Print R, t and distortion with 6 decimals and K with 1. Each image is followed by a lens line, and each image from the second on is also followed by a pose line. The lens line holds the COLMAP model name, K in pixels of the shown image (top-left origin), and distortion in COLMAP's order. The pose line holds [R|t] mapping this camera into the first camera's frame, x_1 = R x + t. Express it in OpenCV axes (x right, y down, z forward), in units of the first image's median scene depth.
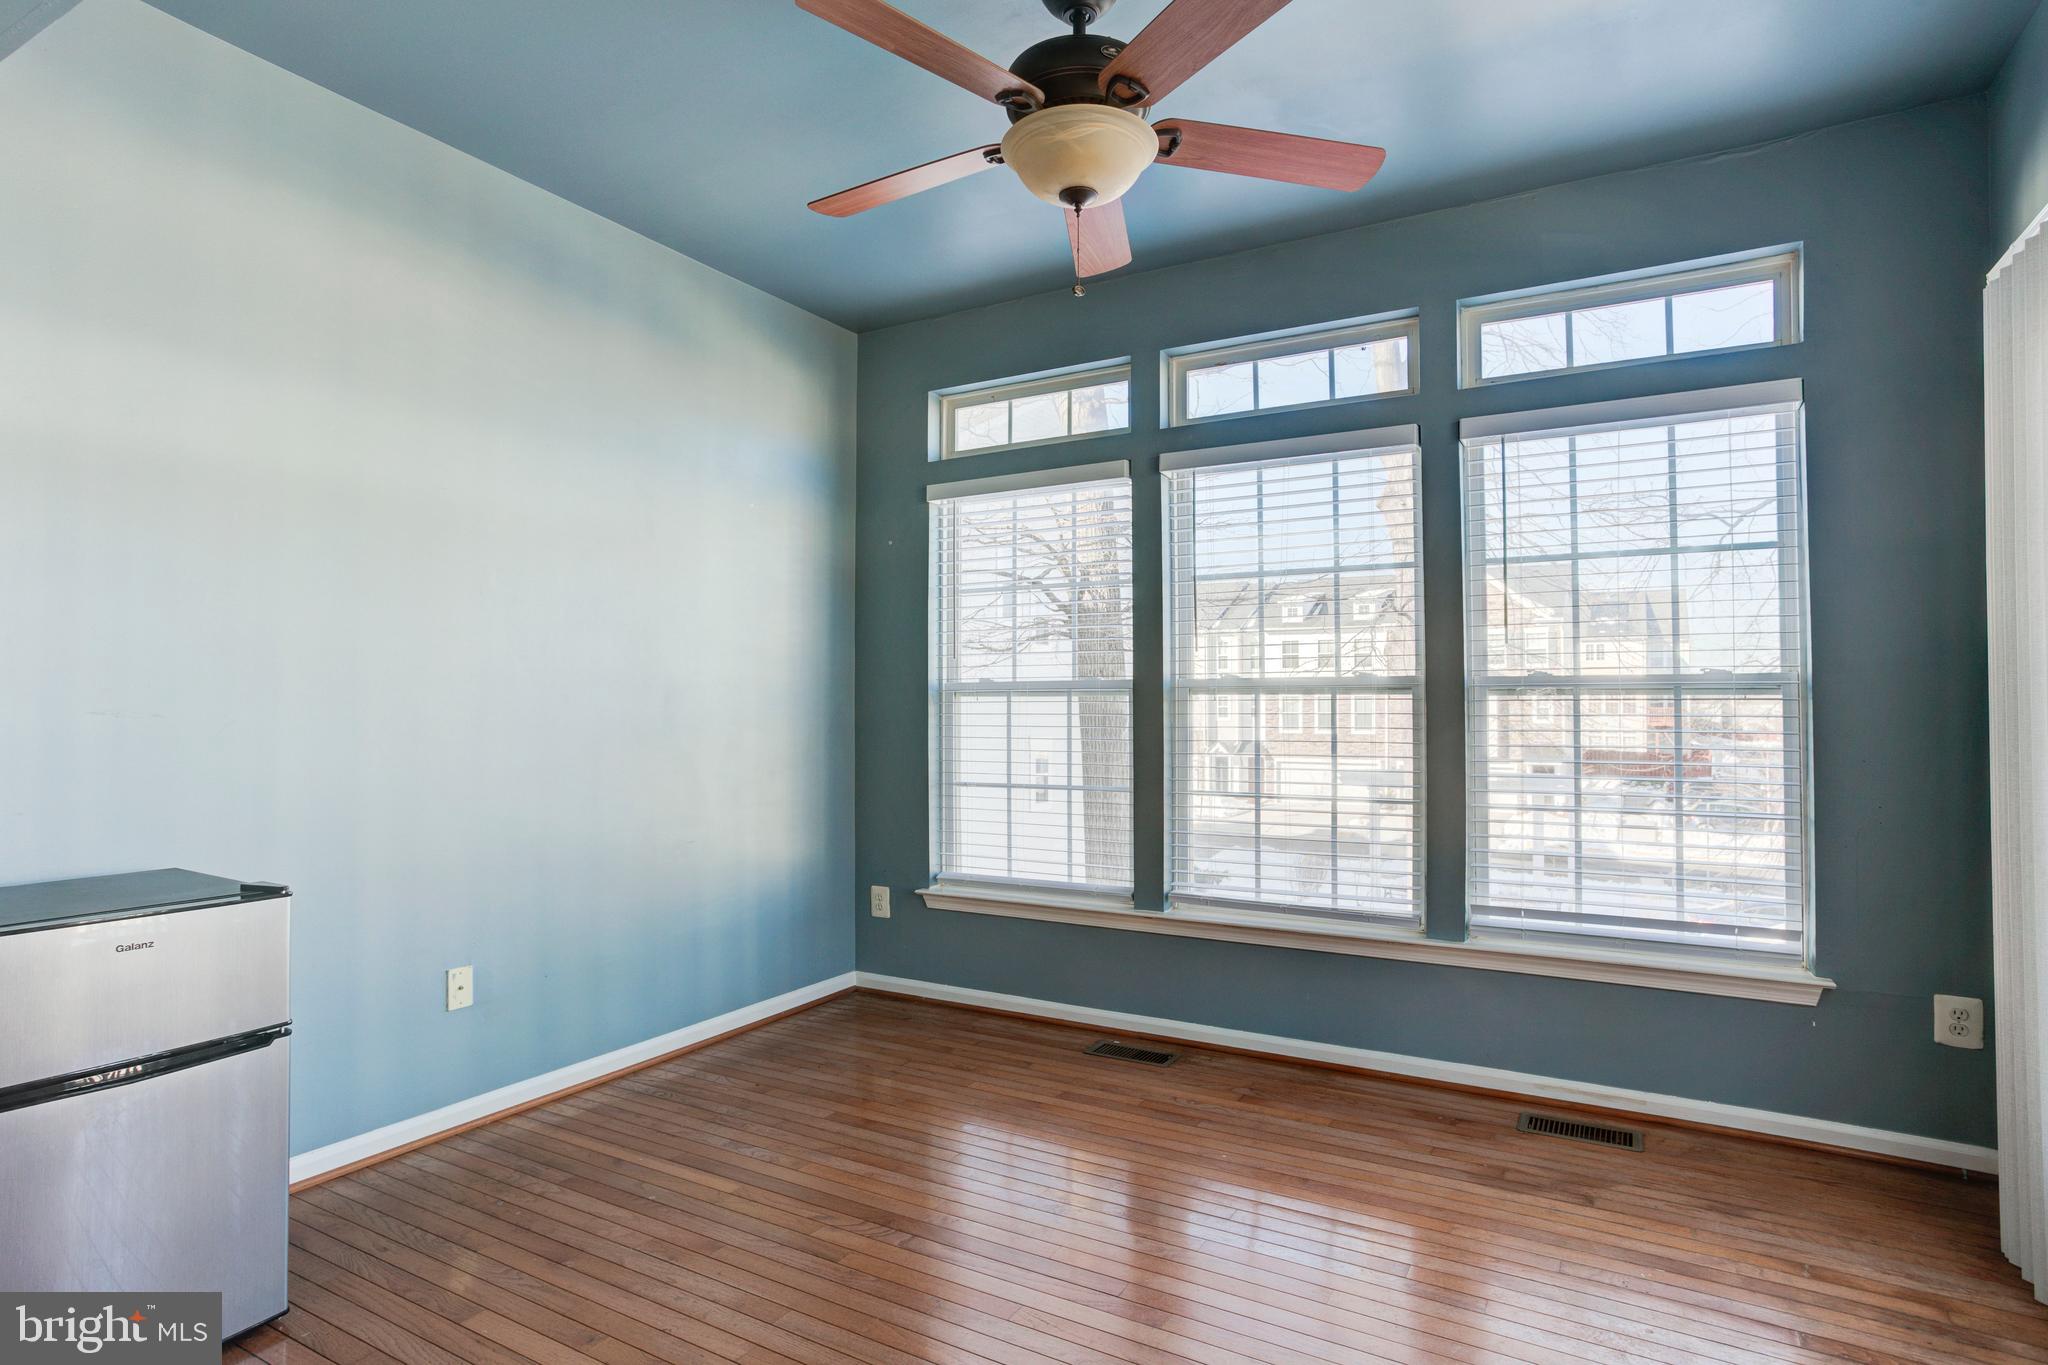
lens RADIAL K [[1027.9, 0, 977.8], [0, 1027.9, 666.1], [0, 0, 1]] dist [-0.034255, 0.023824]
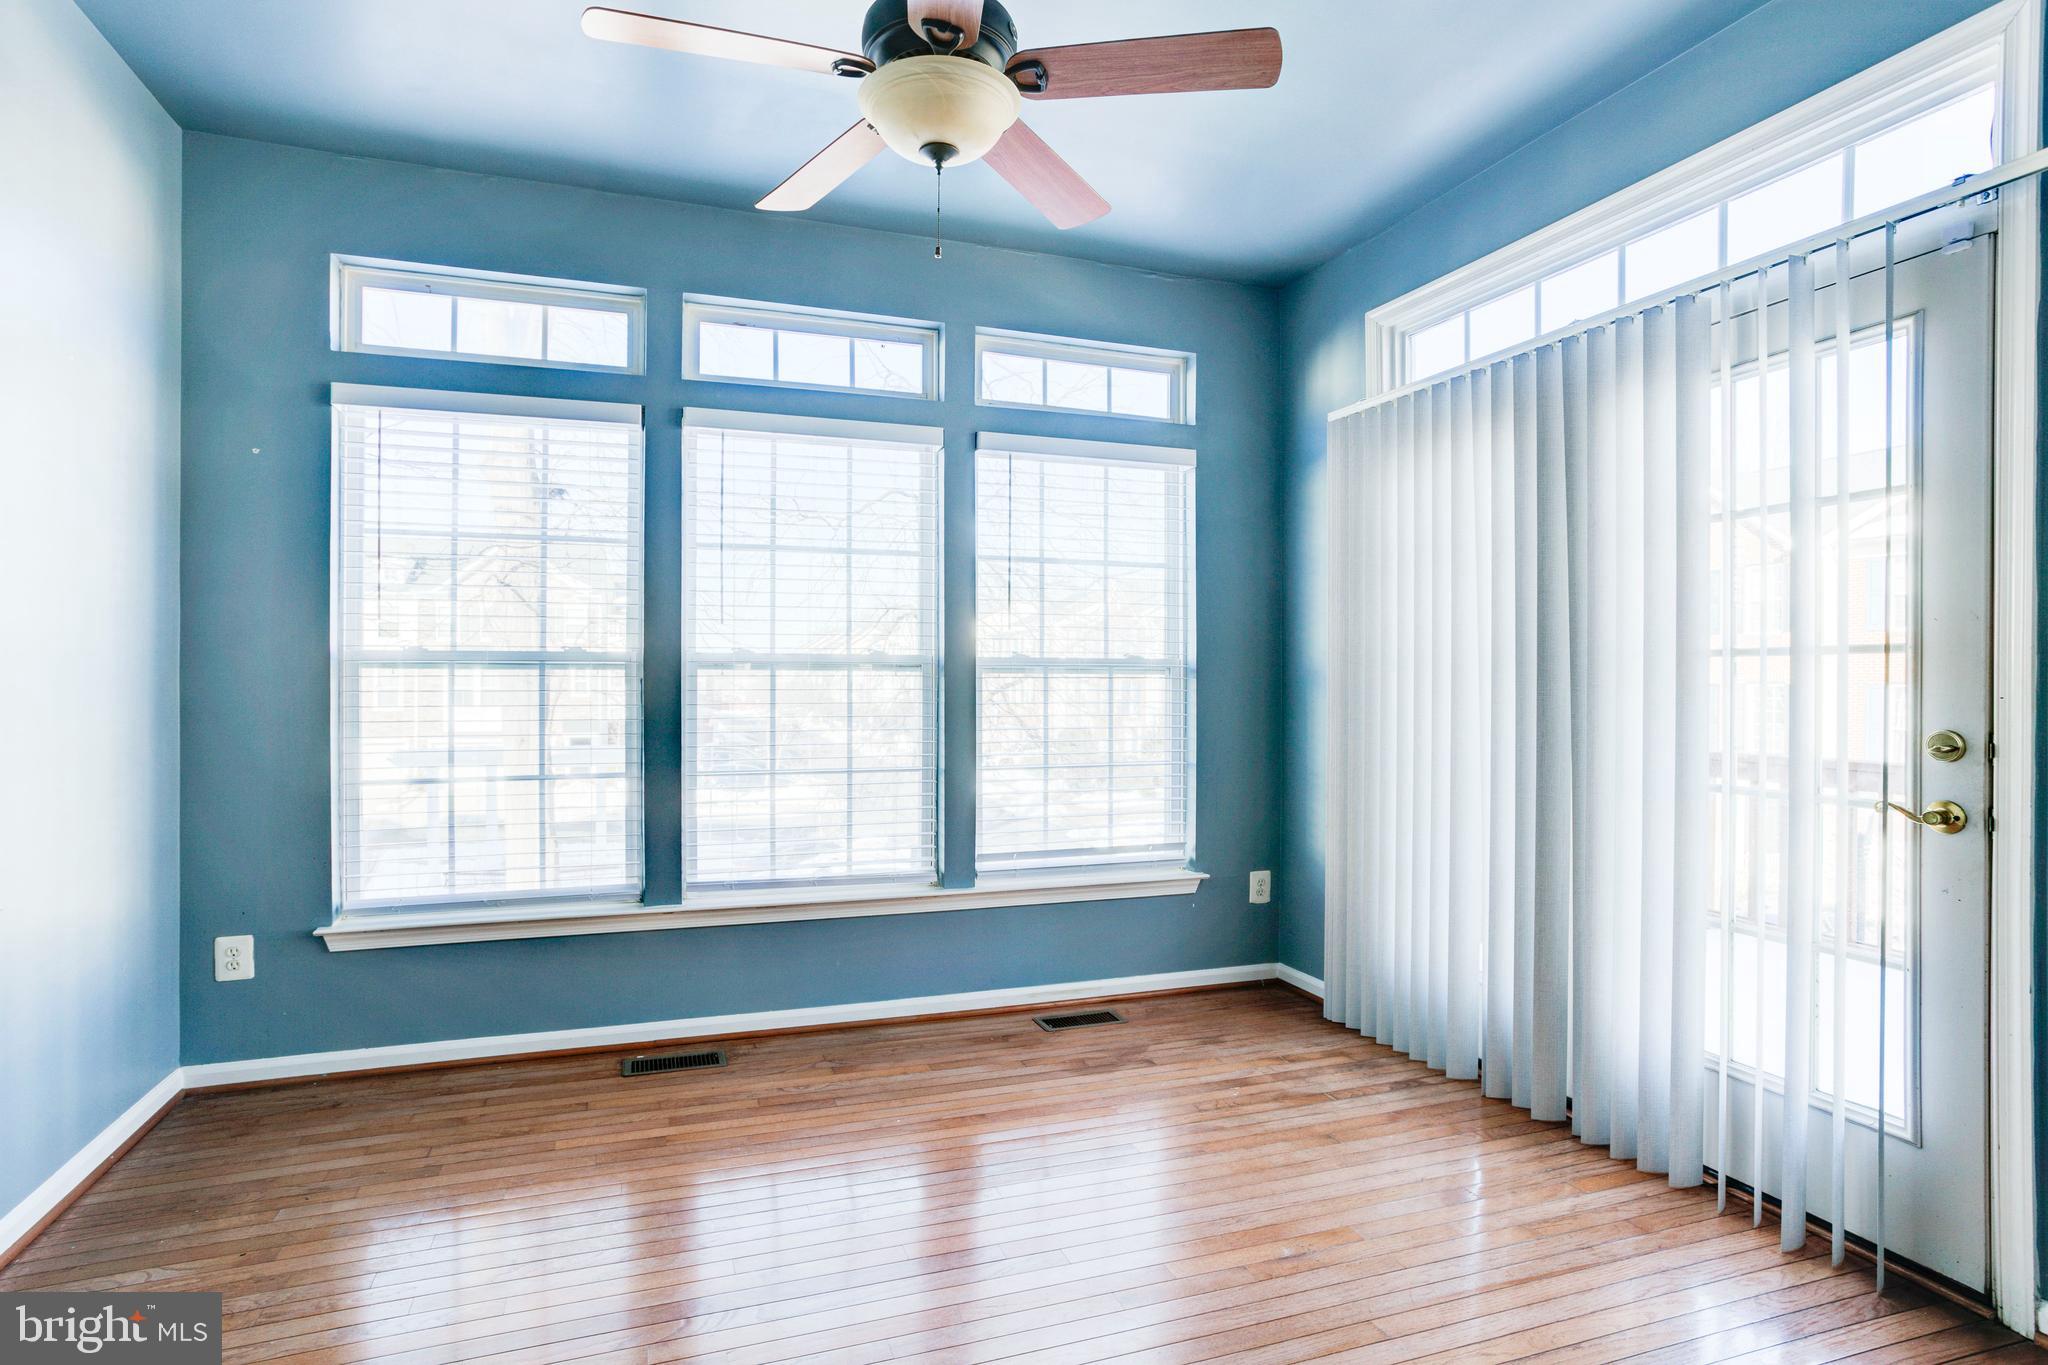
lens RADIAL K [[1029.5, 0, 1049.8], [0, 1029.5, 655.3], [0, 0, 1]] dist [-0.024631, 0.008096]
pose [[0.668662, 0.020450, 0.743285, -0.333781], [-0.028528, 0.999591, -0.001838, 0.008838], [-0.743019, -0.019976, 0.668972, 0.162783]]
